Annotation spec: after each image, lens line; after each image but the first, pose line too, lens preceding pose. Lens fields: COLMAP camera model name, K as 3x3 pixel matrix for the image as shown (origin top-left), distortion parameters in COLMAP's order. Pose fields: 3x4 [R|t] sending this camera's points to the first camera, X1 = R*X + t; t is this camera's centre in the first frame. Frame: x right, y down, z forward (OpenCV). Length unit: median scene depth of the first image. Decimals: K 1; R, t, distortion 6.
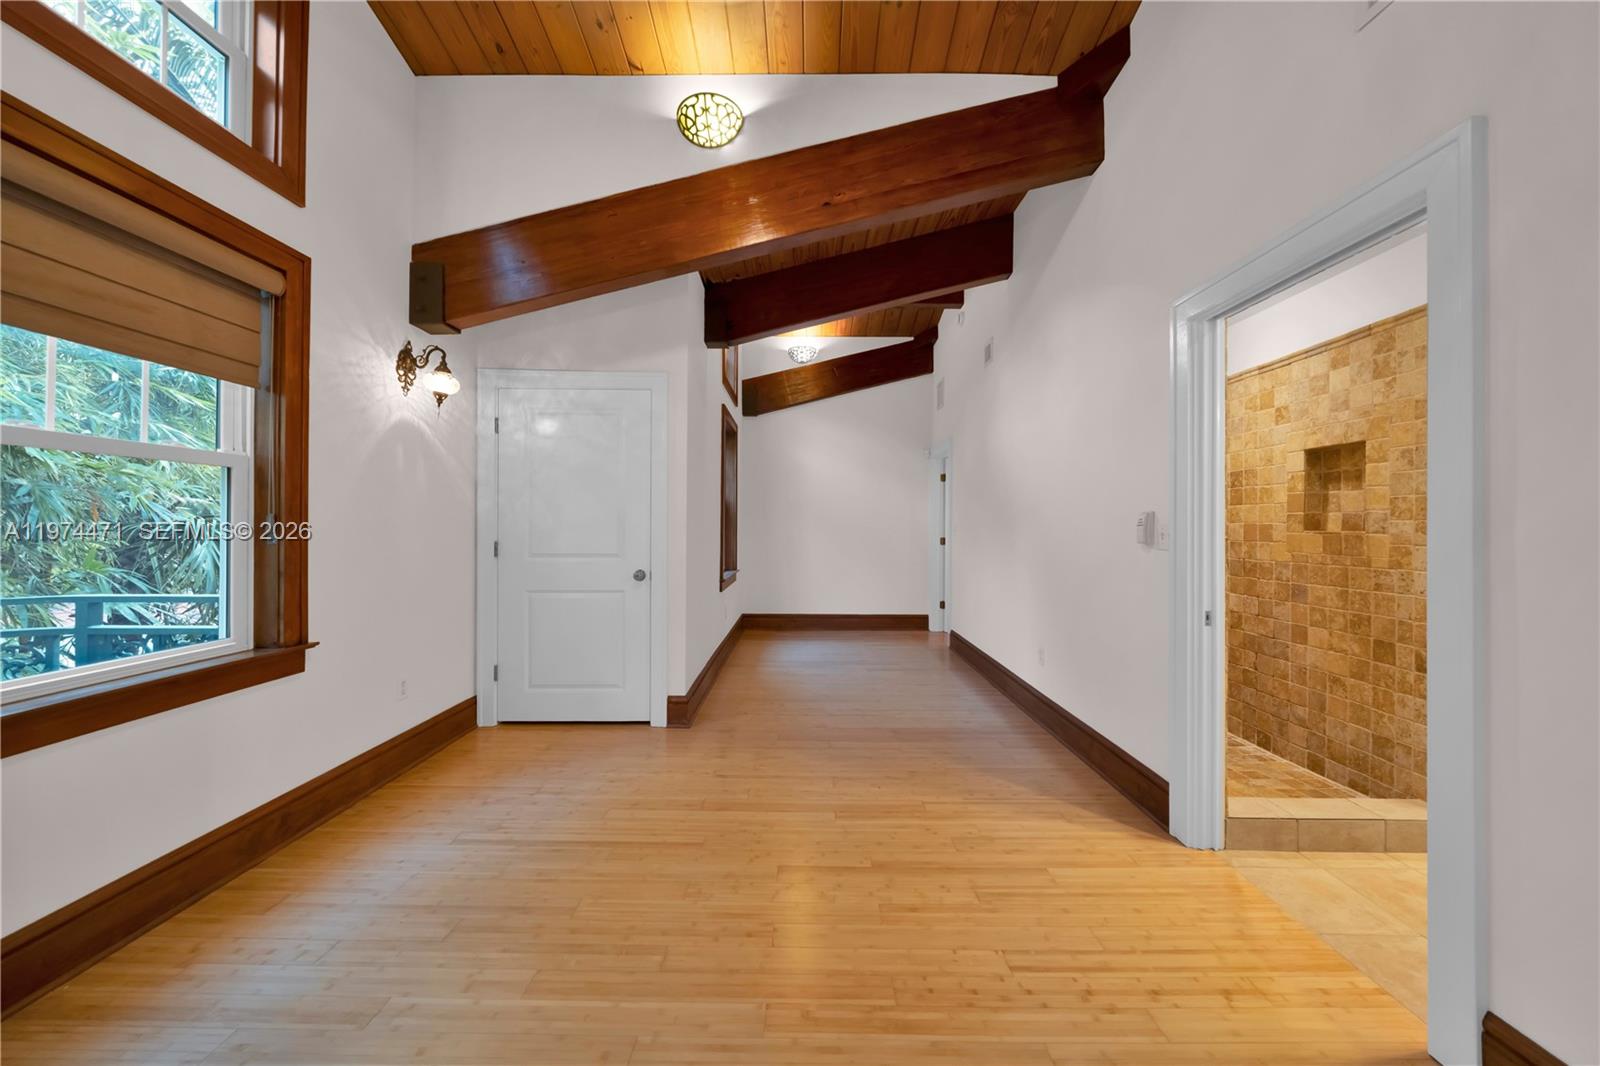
lens RADIAL K [[560.9, 0, 807.6], [0, 560.9, 528.9], [0, 0, 1]] dist [-0.003282, -0.000334]
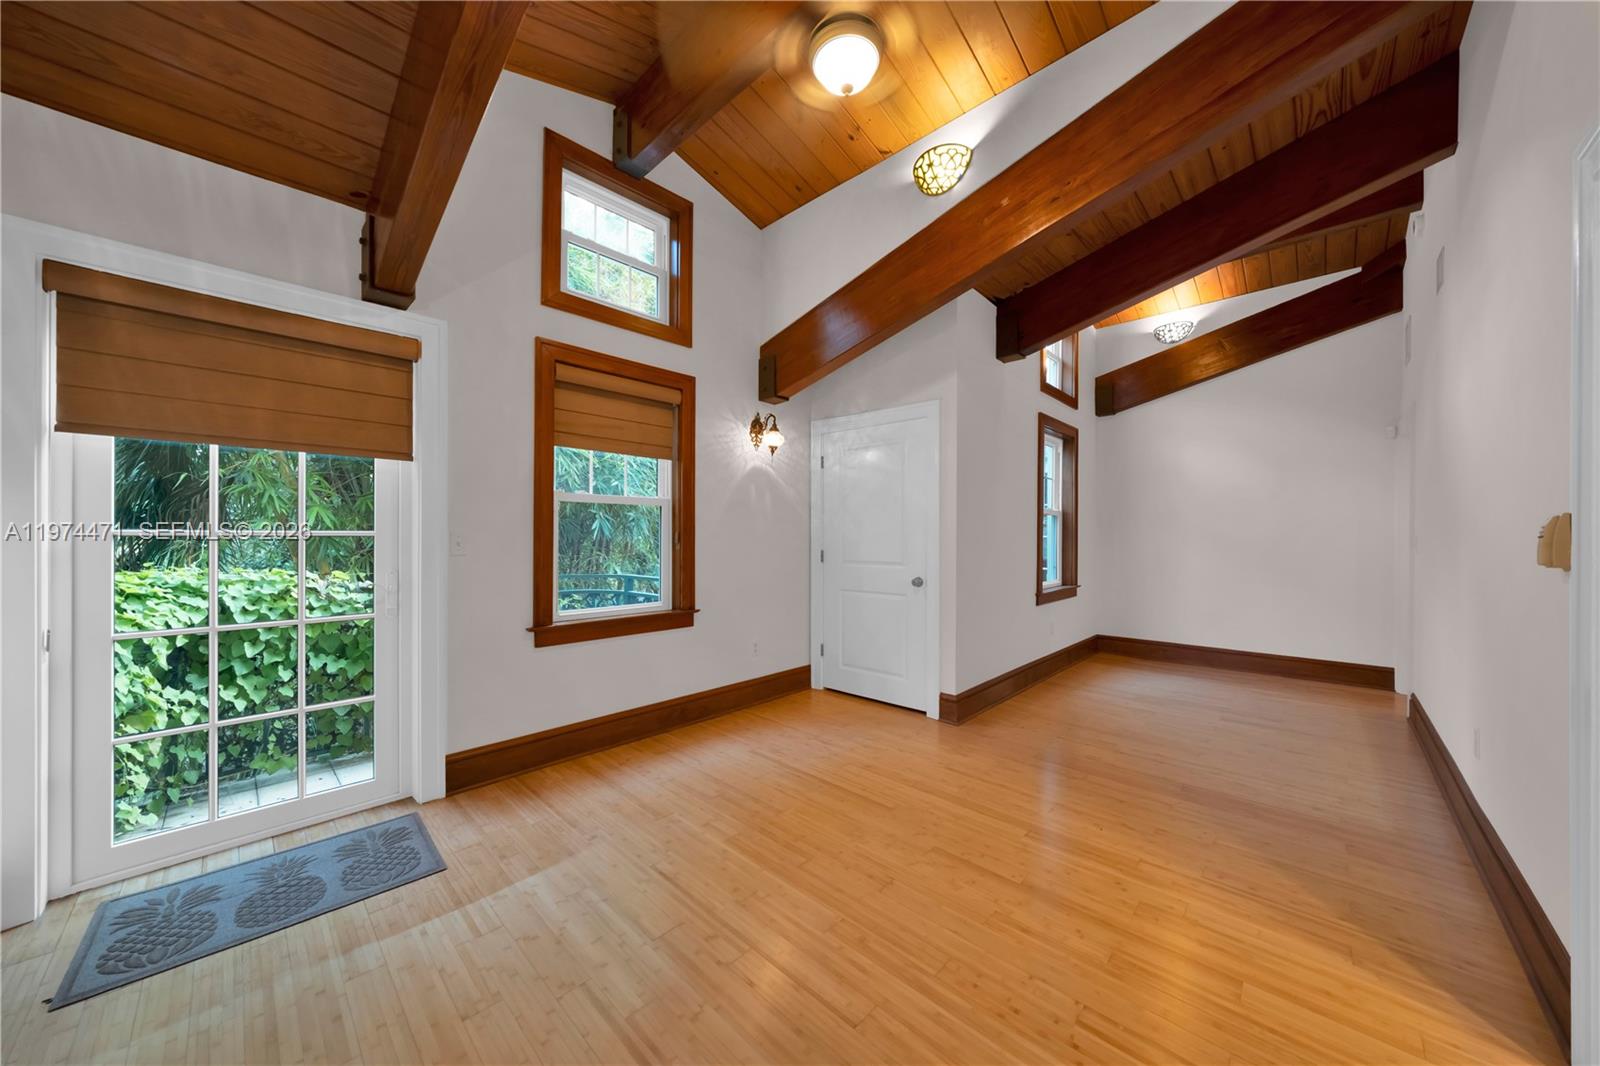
lens RADIAL K [[560.9, 0, 793.8], [0, 560.9, 543.0], [0, 0, 1]] dist [-0.003282, -0.000334]
pose [[0.714425, 0.004867, -0.699695, 0.398578], [-0.001276, 0.999983, 0.005654, -0.002645], [0.699711, -0.003146, 0.714419, 0.012664]]
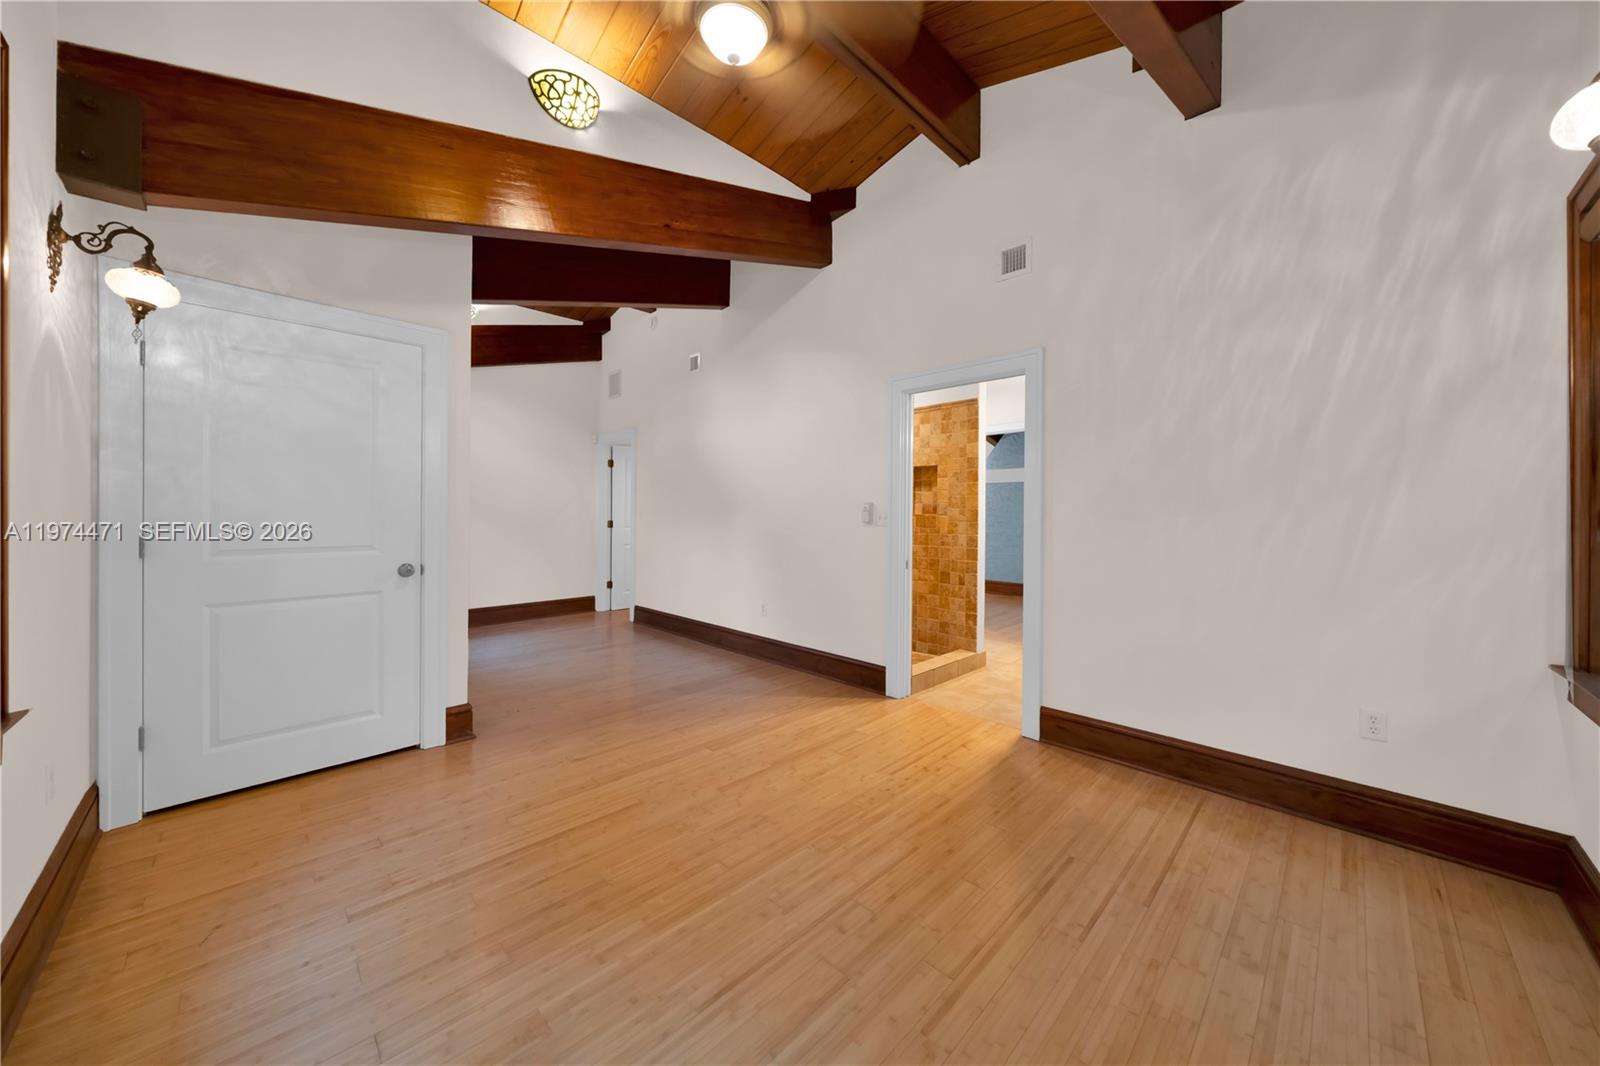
lens RADIAL K [[560.9, 0, 813.0], [0, 560.9, 517.0], [0, 0, 1]] dist [-0.003282, -0.000334]
pose [[0.691301, -0.007123, 0.722532, -0.604978], [-0.000365, 0.999948, 0.010207, -0.004811], [-0.722567, -0.007320, 0.691262, 0.003740]]
